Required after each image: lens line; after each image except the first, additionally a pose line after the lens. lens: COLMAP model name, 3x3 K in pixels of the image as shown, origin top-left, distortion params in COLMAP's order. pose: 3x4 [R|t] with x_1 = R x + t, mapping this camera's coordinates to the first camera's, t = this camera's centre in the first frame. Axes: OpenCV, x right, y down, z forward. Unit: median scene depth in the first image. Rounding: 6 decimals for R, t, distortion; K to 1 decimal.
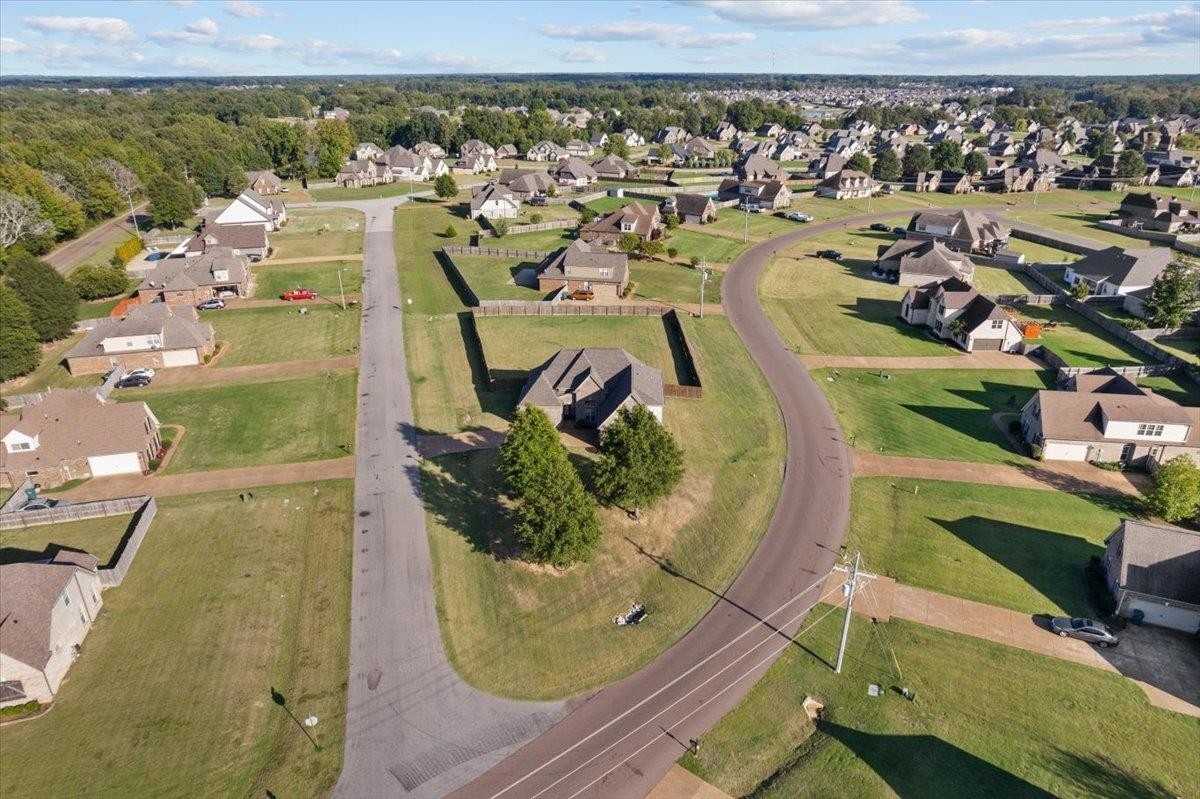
lens RADIAL K [[777.9, 0, 600.0], [0, 777.9, 399.5], [0, 0, 1]] dist [-0.086169, 0.090440]
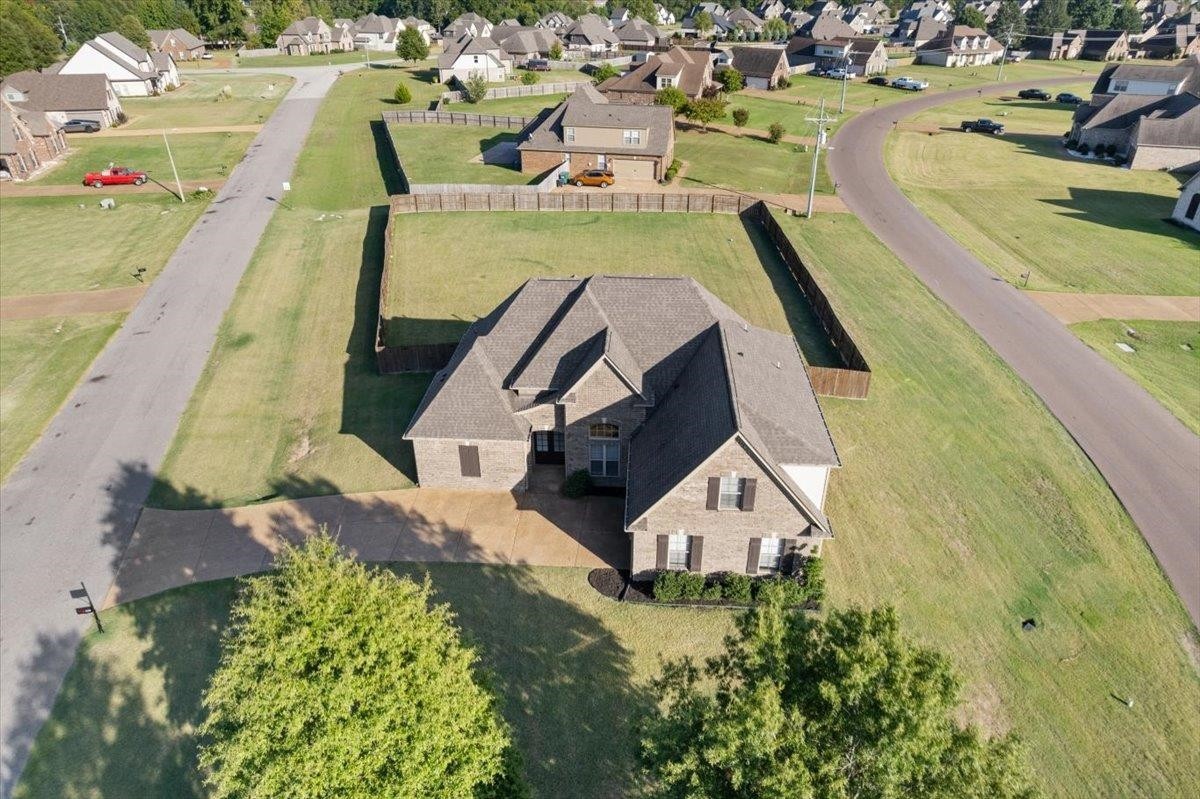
lens RADIAL K [[777.9, 0, 600.0], [0, 777.9, 399.5], [0, 0, 1]] dist [-0.086169, 0.090440]
pose [[0.999717, 0.011081, -0.021072, -0.003953], [-0.008854, 0.994645, 0.102966, -0.026399], [0.022100, -0.102750, 0.994462, 0.359416]]
